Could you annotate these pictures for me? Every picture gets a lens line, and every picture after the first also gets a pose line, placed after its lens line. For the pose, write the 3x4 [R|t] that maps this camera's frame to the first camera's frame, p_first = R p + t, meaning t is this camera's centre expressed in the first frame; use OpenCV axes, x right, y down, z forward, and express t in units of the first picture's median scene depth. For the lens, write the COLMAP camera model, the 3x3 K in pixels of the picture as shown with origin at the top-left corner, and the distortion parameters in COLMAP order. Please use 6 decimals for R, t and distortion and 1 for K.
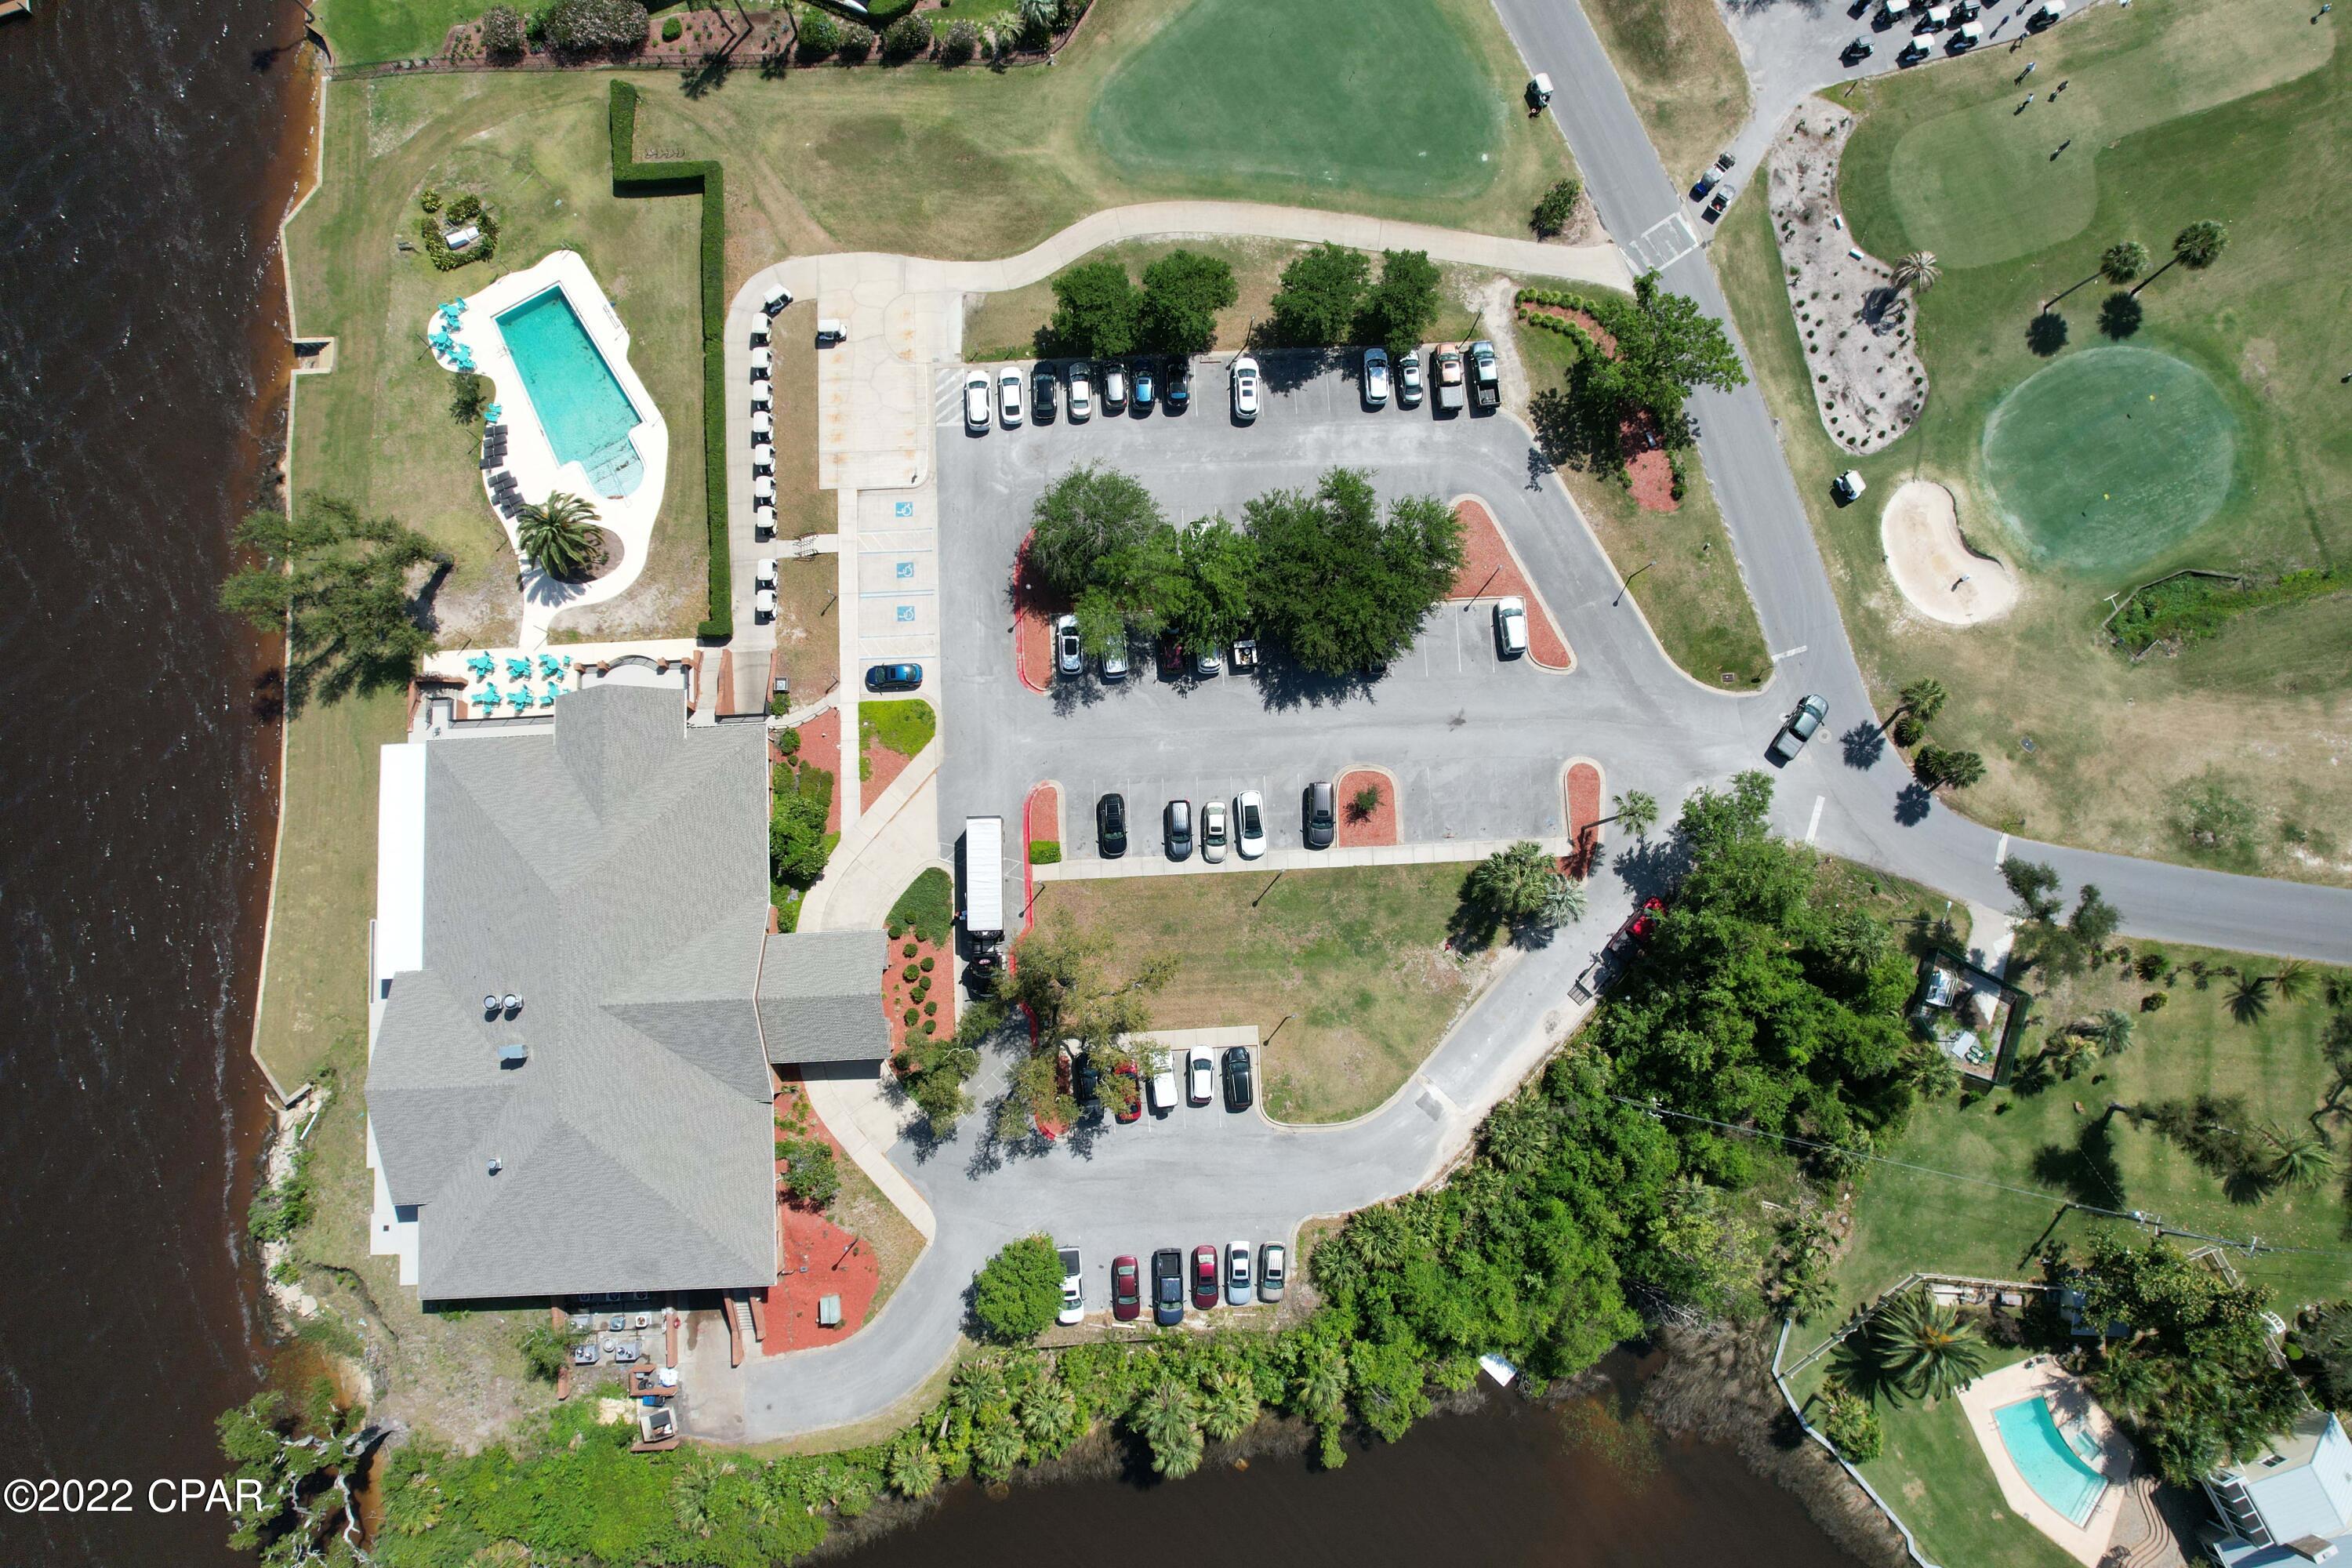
lens RADIAL K [[1549.1, 0, 1176.0], [0, 1549.1, 784.0], [0, 0, 1]] dist [-0.094107, 0.095379]
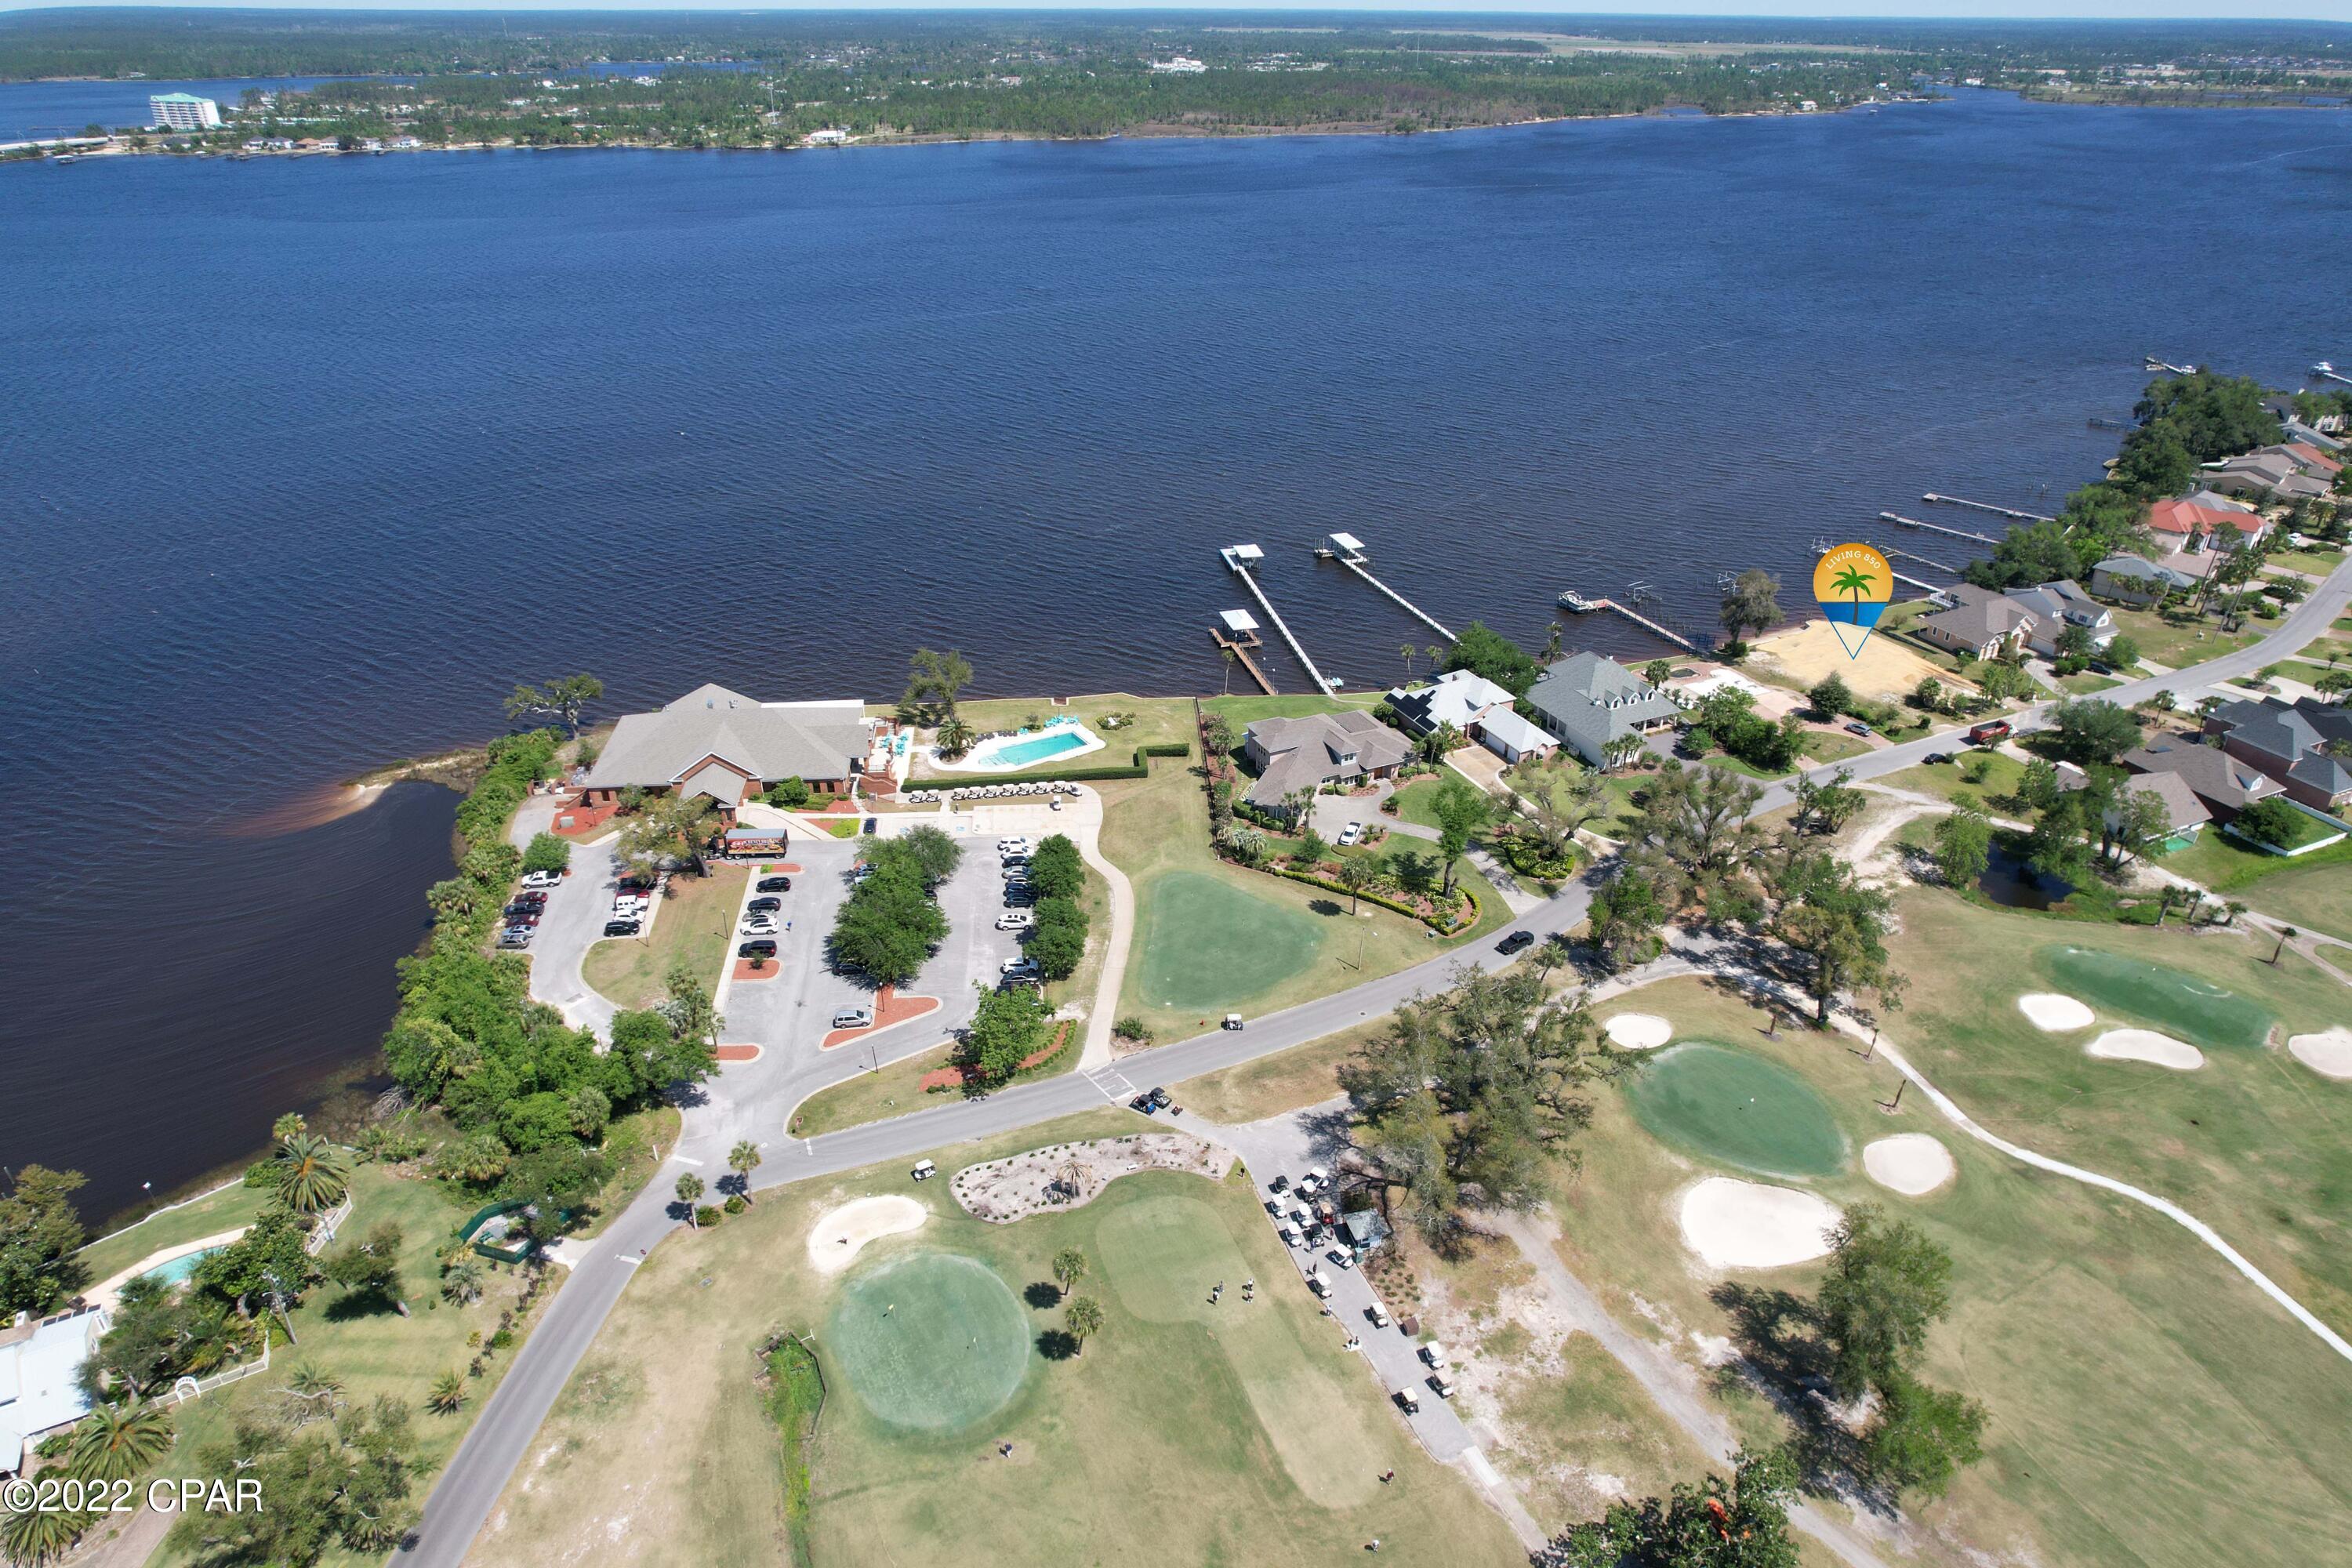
lens RADIAL K [[1549.1, 0, 1176.0], [0, 1549.1, 784.0], [0, 0, 1]] dist [-0.094107, 0.095379]
pose [[0.033931, 0.445727, -0.894525, 1.515432], [-0.990746, 0.132694, 0.028539, -0.500679], [0.131419, 0.885279, 0.446105, 0.119316]]
